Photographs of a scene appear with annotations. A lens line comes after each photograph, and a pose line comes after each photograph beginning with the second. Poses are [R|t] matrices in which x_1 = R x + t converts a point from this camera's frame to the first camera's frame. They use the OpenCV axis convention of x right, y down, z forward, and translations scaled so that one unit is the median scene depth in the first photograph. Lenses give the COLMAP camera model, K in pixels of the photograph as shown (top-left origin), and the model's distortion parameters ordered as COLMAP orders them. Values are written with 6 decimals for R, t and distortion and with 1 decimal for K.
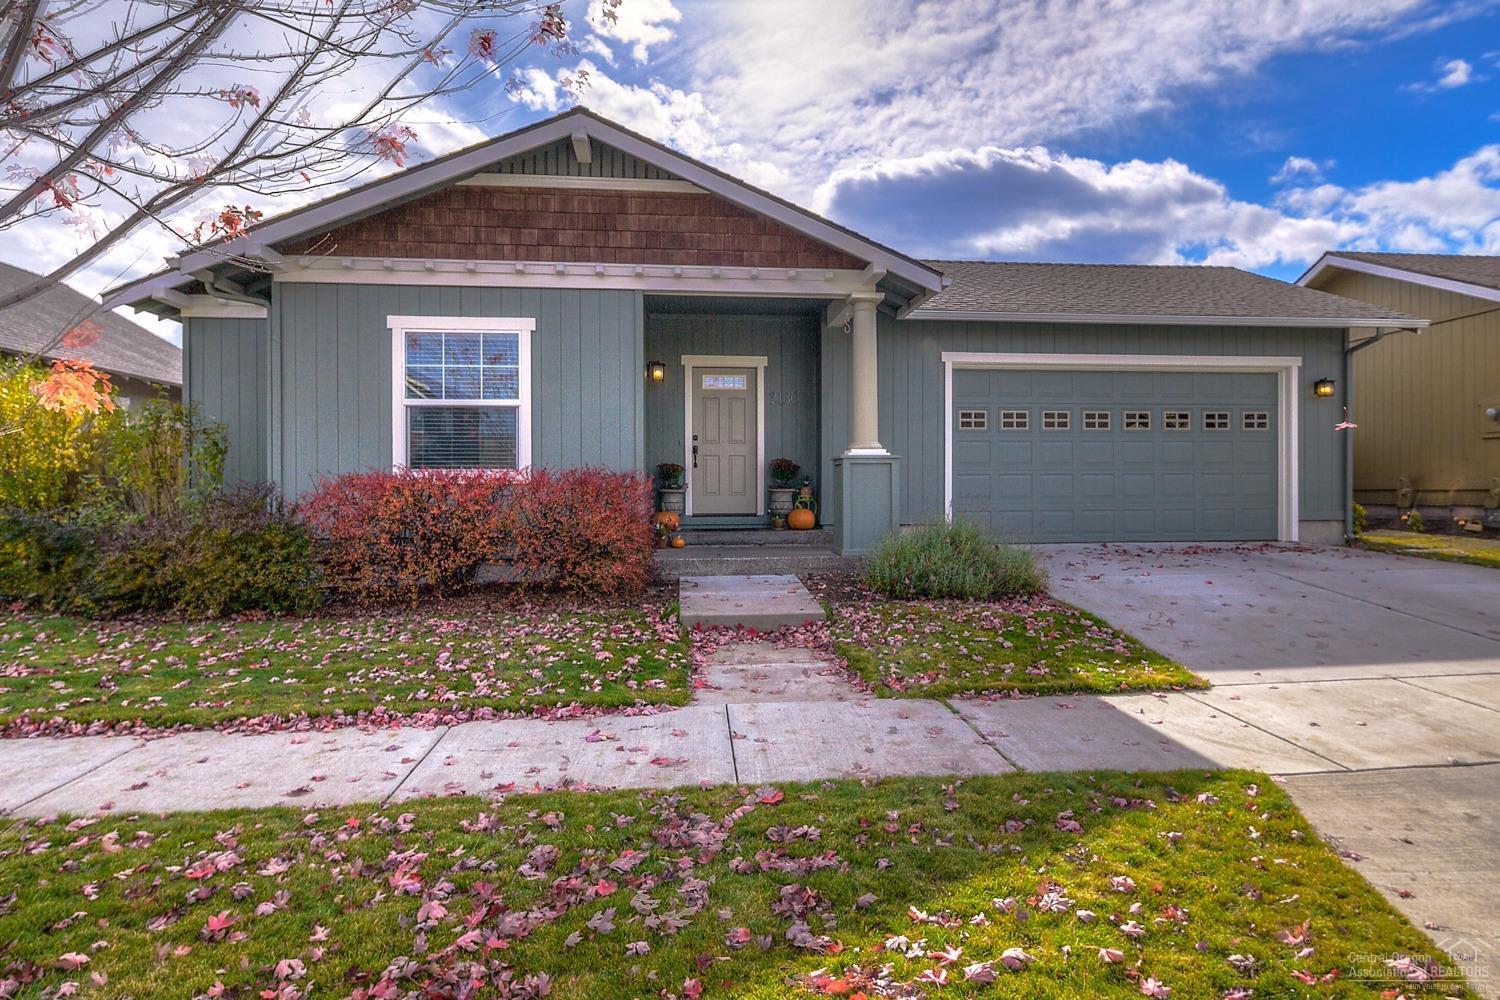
lens RADIAL K [[738.2, 0, 753.7], [0, 738.2, 494.2], [0, 0, 1]] dist [-0.000104, -0.000224]
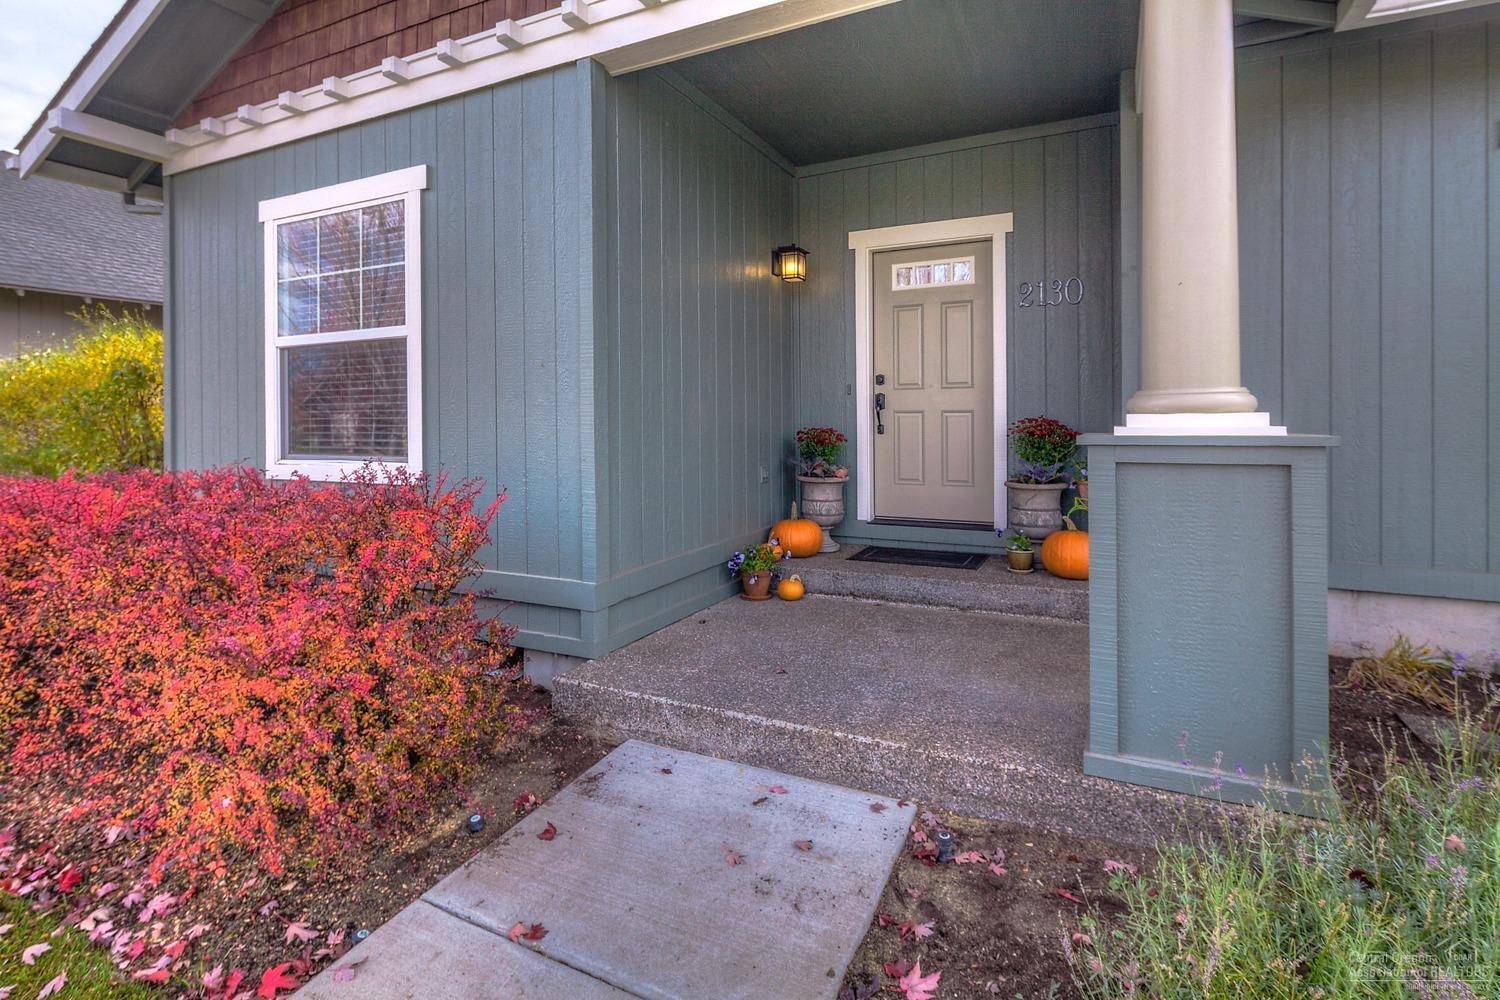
lens RADIAL K [[738.2, 0, 733.2], [0, 738.2, 426.5], [0, 0, 1]] dist [-0.000104, -0.000224]
pose [[0.866397, 0.002391, -0.499350, 0.119088], [-0.004113, 0.999989, -0.002350, -0.045730], [0.499339, 0.004090, 0.866397, 0.541240]]
